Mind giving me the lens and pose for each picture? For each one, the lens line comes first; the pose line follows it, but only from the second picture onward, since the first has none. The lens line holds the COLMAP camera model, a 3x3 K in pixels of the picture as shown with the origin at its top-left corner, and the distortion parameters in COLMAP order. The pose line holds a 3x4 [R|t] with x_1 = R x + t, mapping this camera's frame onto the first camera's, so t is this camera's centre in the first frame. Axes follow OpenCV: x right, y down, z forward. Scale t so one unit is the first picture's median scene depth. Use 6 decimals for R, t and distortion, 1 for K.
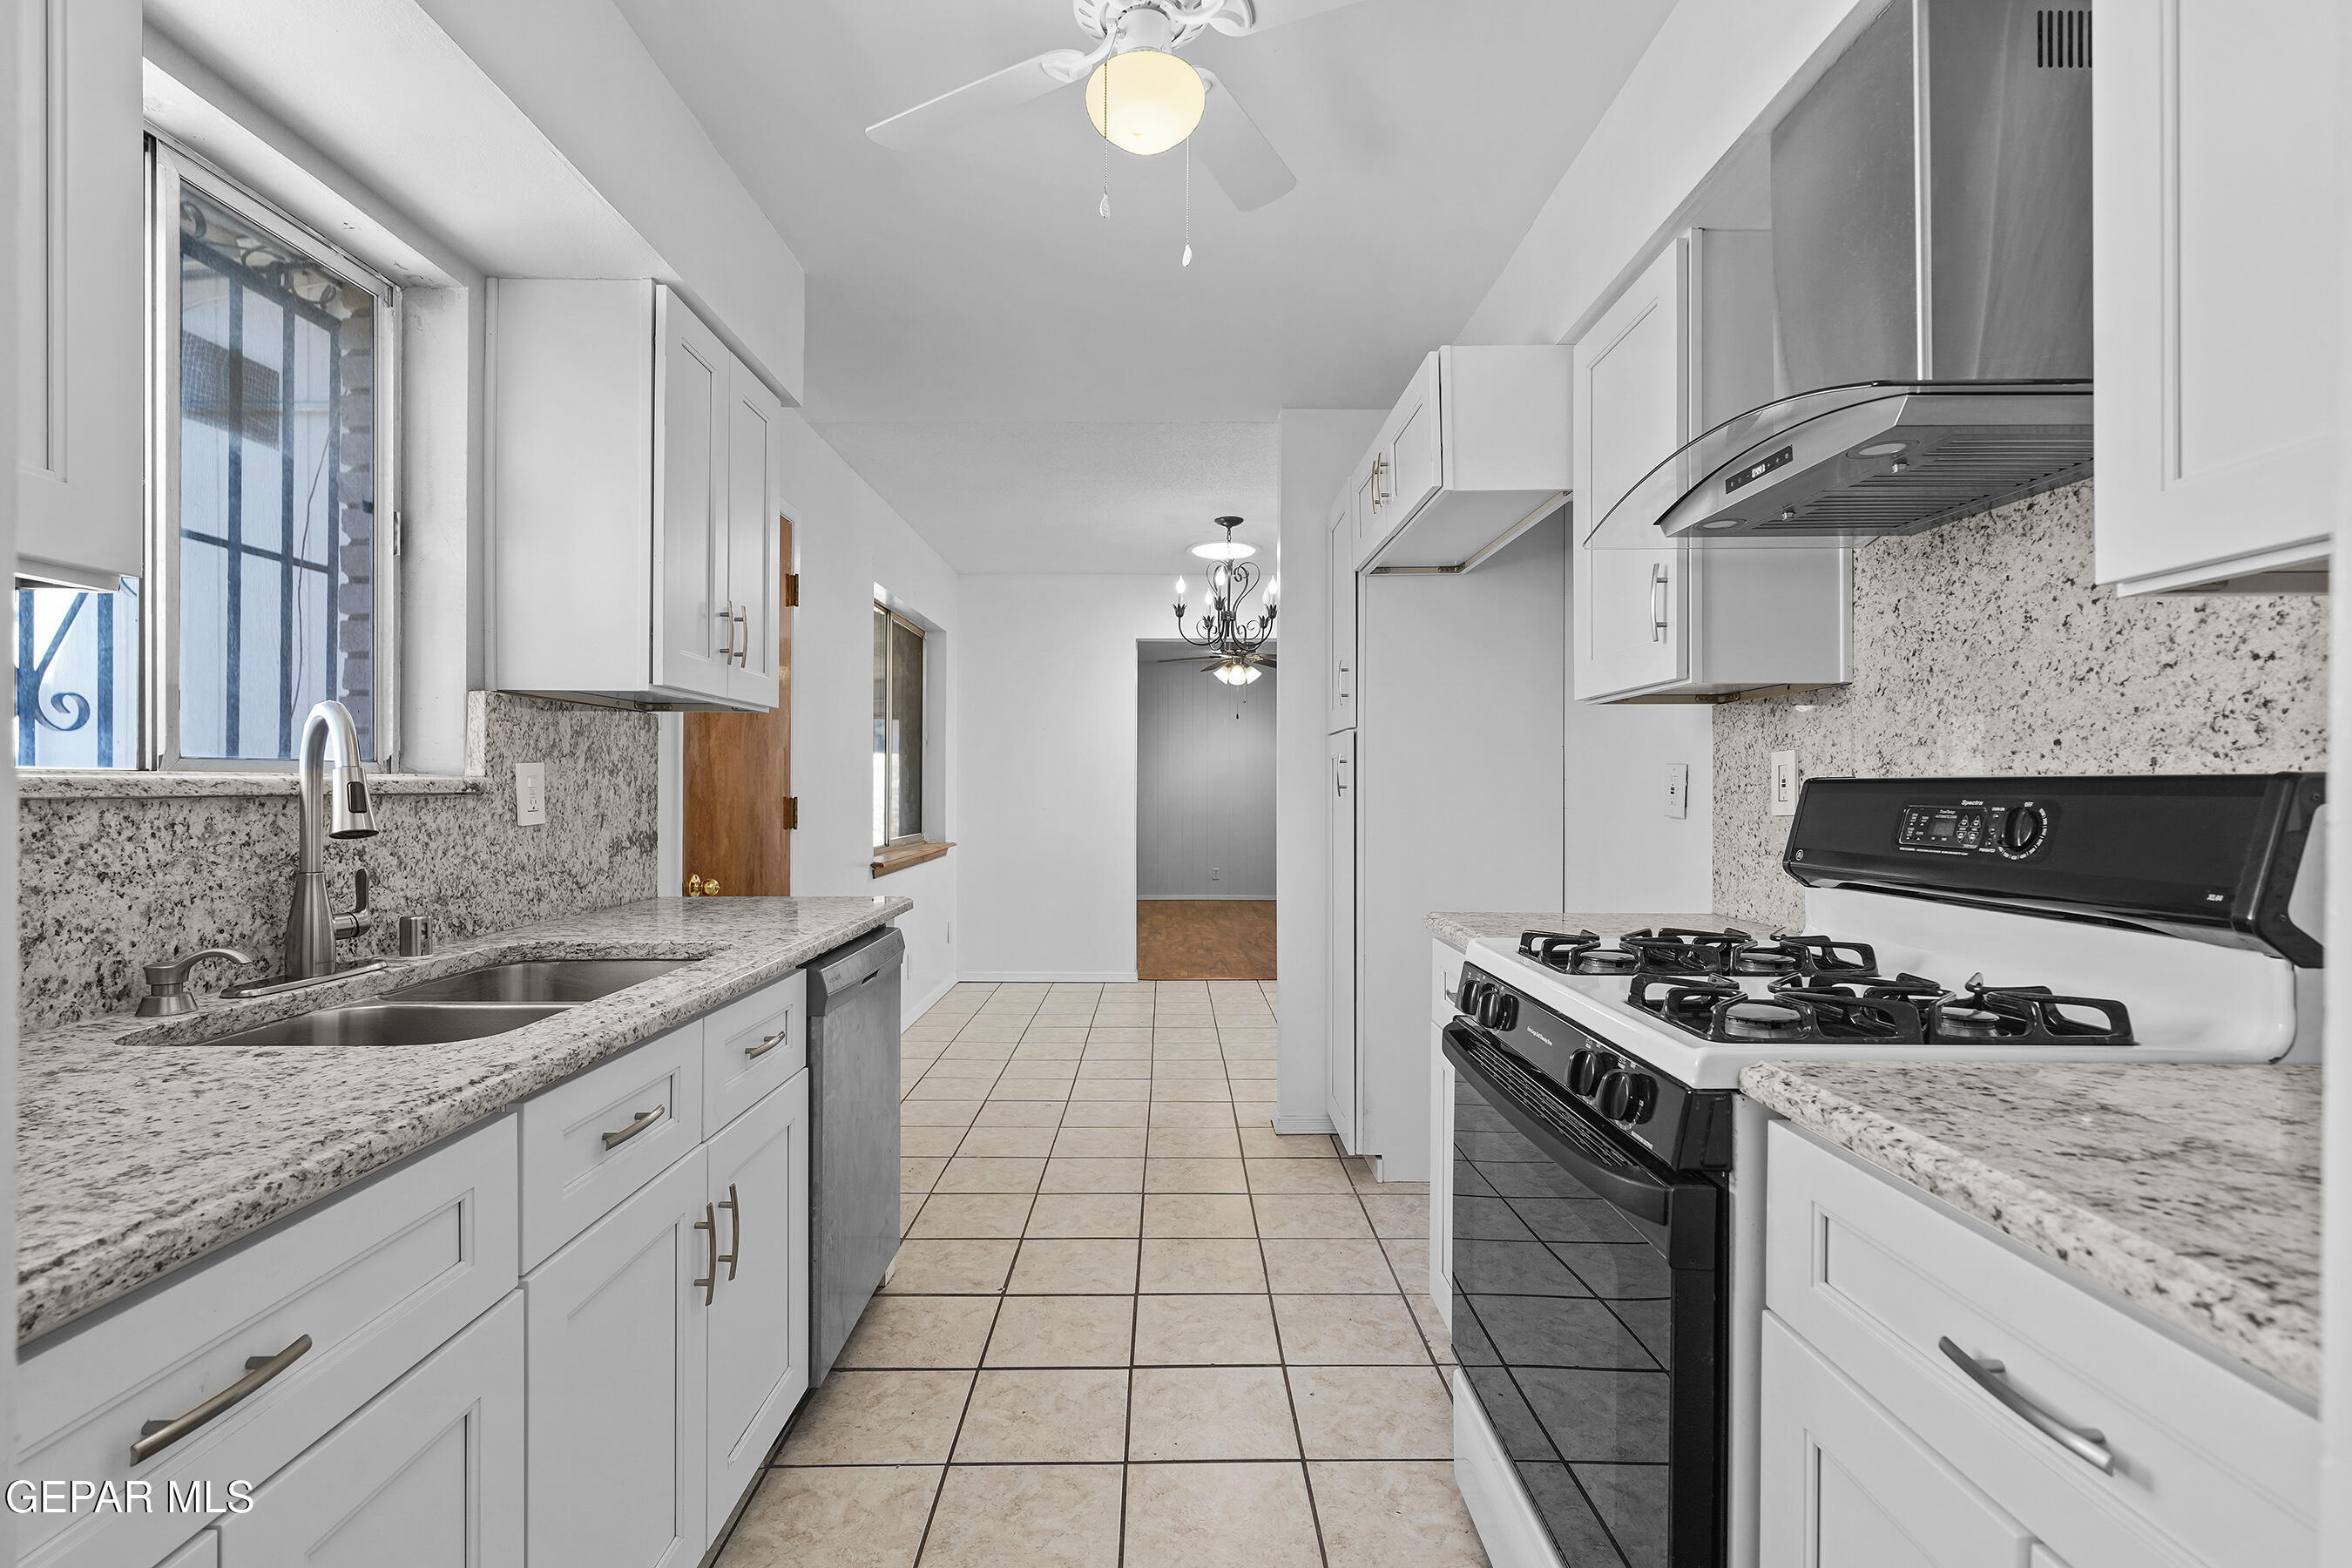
lens RADIAL K [[1082.2, 0, 1183.5], [0, 1082.2, 788.1], [0, 0, 1]] dist [-0.001990, 0.000780]
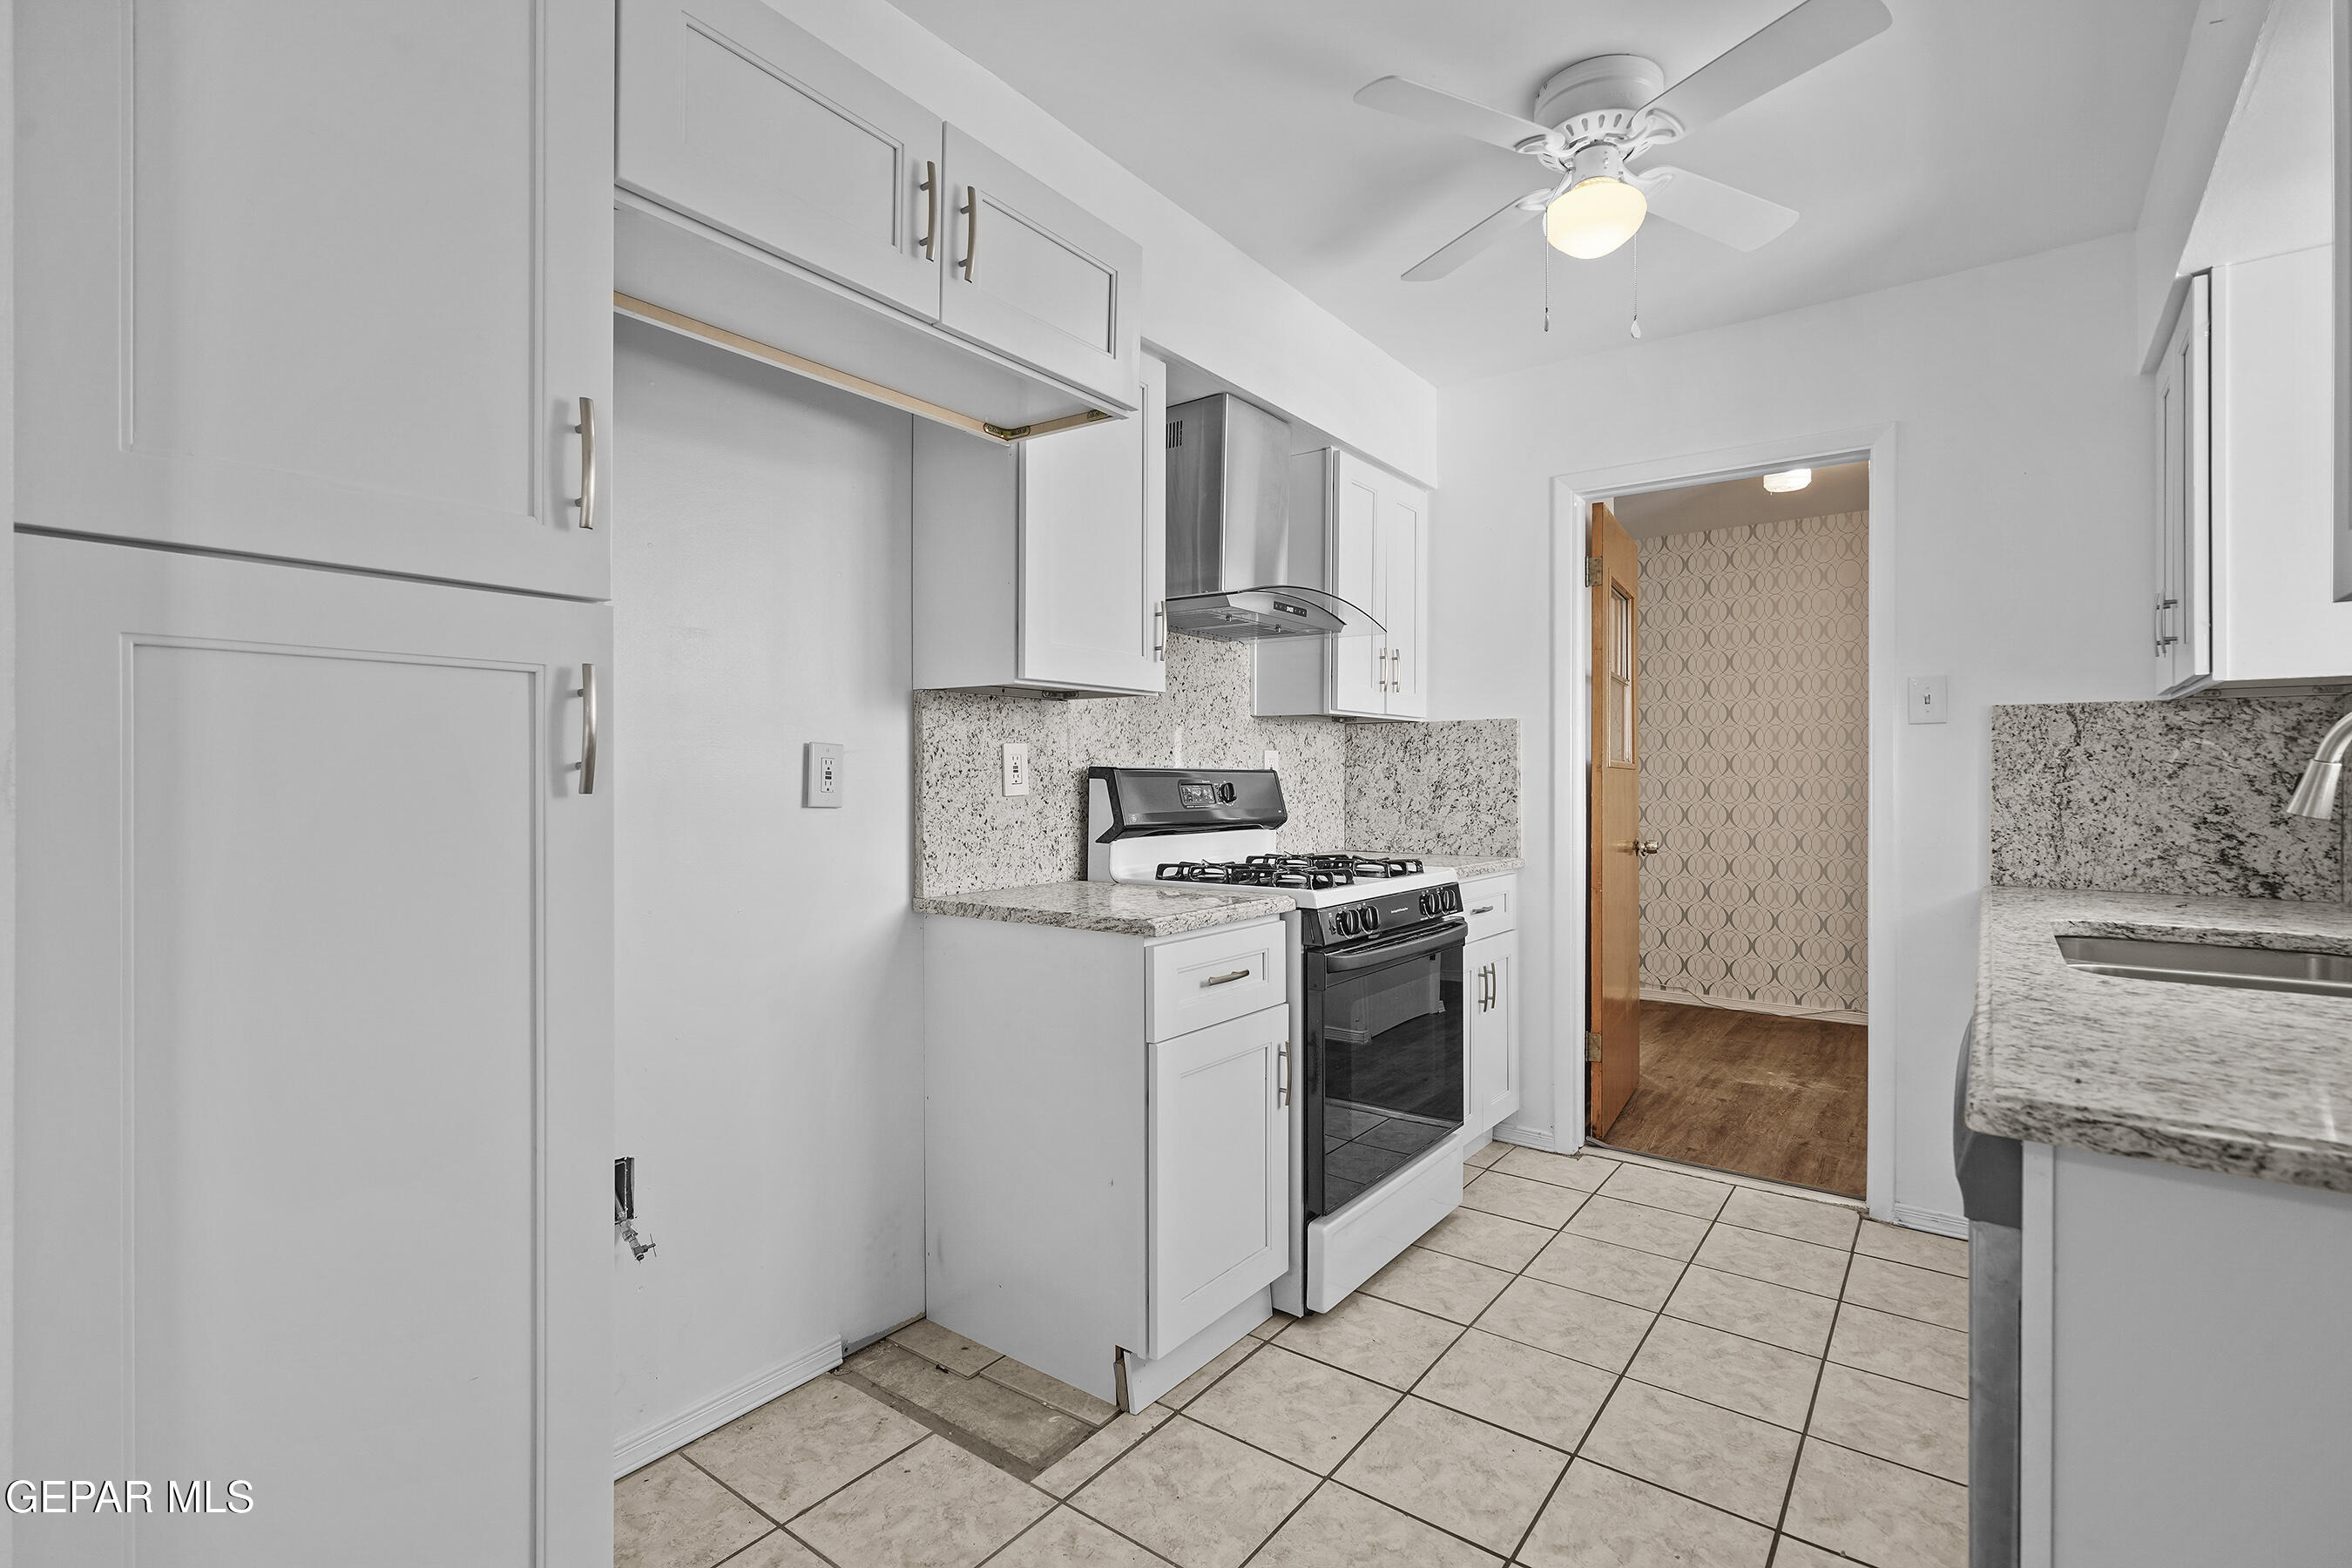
lens RADIAL K [[1082.2, 0, 1165.5], [0, 1082.2, 776.8], [0, 0, 1]] dist [-0.001990, 0.000780]
pose [[-0.784745, 0.003638, 0.619809, -0.394344], [0.001861, 0.999992, -0.003513, 0.009930], [-0.619816, -0.001604, -0.784745, 2.135087]]
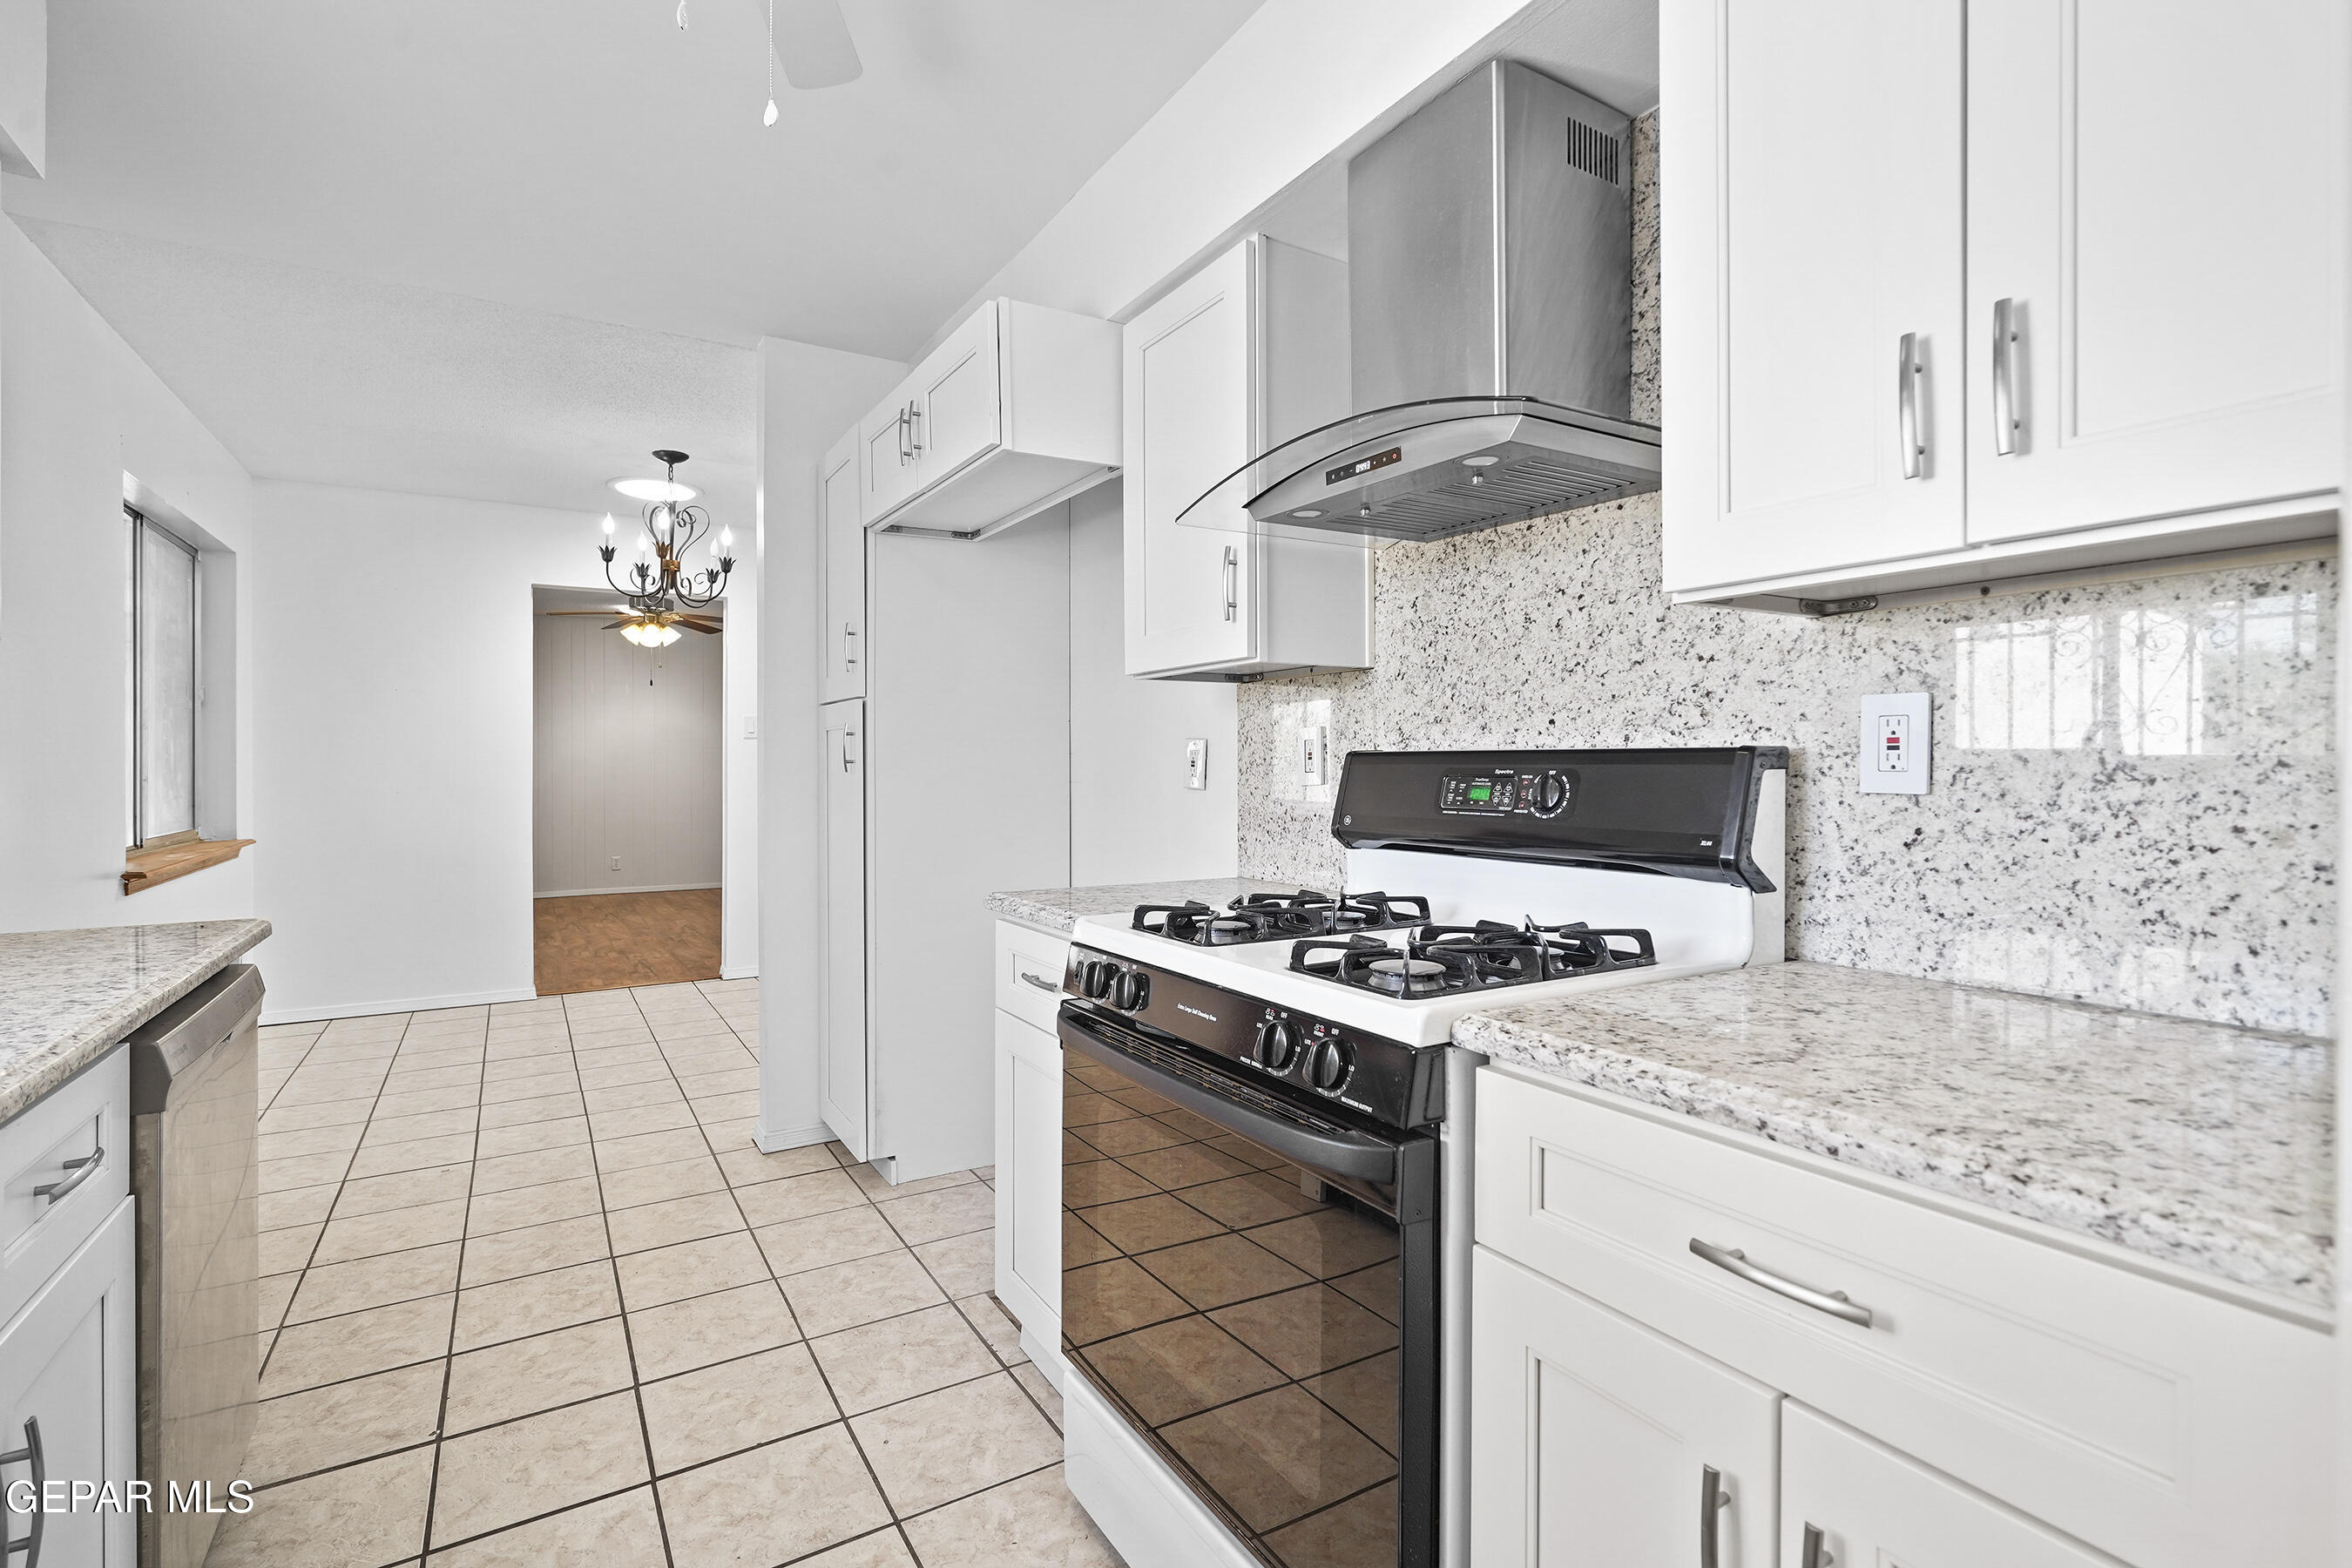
lens RADIAL K [[1082.2, 0, 1185.8], [0, 1082.2, 767.4], [0, 0, 1]] dist [-0.001990, 0.000780]
pose [[0.858480, -0.005175, 0.512821, -0.142666], [0.003601, 0.999985, 0.004062, 0.002289], [-0.512835, -0.001640, 0.858486, 0.127212]]
